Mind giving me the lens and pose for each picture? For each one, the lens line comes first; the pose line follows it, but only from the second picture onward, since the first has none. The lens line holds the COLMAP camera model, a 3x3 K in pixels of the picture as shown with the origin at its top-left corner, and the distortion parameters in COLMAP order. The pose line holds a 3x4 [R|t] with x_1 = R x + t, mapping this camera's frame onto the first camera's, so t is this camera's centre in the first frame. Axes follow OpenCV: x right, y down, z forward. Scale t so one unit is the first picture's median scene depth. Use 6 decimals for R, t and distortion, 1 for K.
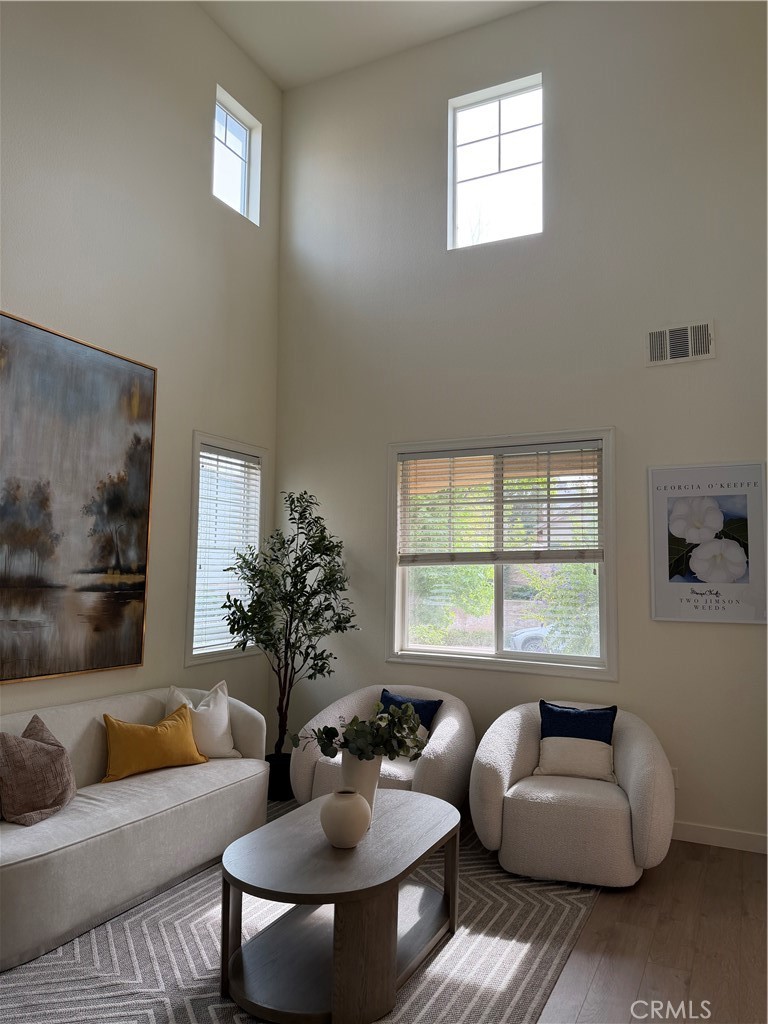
lens RADIAL K [[721.7, 0, 383.4], [0, 721.7, 513.1], [0, 0, 1]] dist [0.013012, -0.007849]
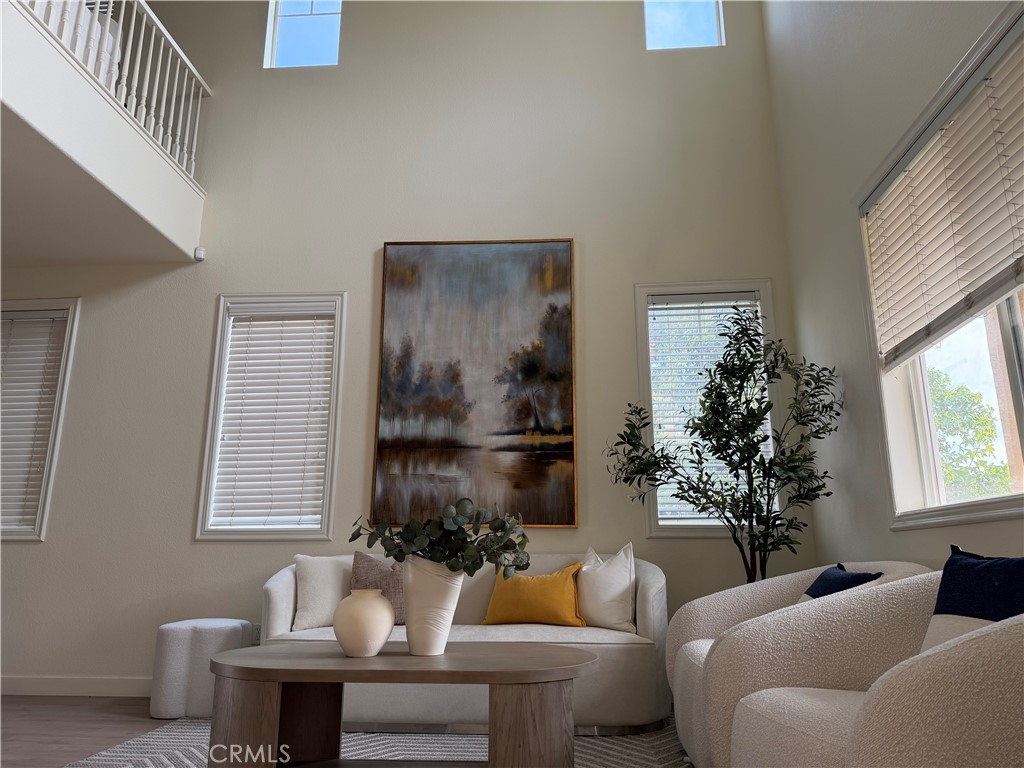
lens RADIAL K [[721.7, 0, 509.4], [0, 721.7, 382.2], [0, 0, 1]] dist [0.013012, -0.007849]
pose [[0.380563, -0.237280, -0.893795, 0.590368], [0.082841, 0.971383, -0.222606, 0.248561], [0.921037, 0.010673, 0.389329, 0.576925]]
